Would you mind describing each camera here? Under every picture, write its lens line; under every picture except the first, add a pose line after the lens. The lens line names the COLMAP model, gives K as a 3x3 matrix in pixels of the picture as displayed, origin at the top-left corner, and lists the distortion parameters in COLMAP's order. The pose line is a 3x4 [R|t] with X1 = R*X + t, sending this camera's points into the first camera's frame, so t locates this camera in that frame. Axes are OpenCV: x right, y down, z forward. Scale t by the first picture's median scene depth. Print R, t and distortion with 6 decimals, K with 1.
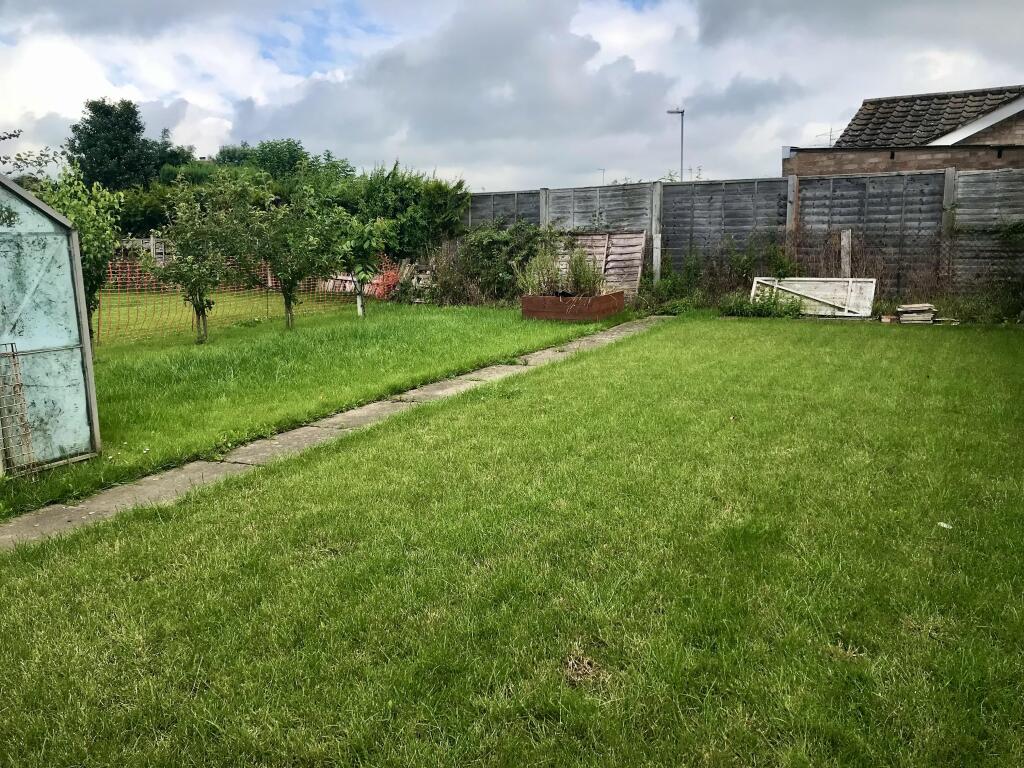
lens RADIAL K [[821.9, 0, 527.0], [0, 821.9, 379.0], [0, 0, 1]] dist [0.122147, -0.158616]
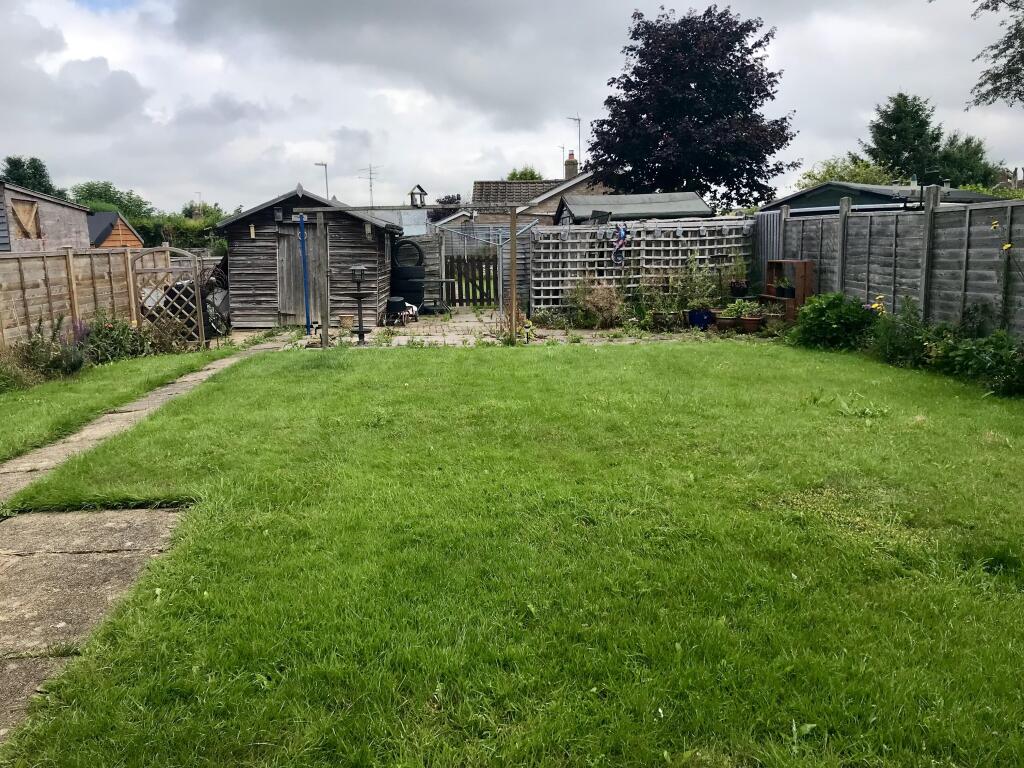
lens RADIAL K [[821.9, 0, 527.0], [0, 821.9, 379.0], [0, 0, 1]] dist [0.122147, -0.158616]
pose [[0.830284, -0.082224, 0.551241, -0.334786], [0.091922, 0.995715, 0.010068, 0.055581], [-0.549707, 0.042312, 0.834285, -0.342568]]
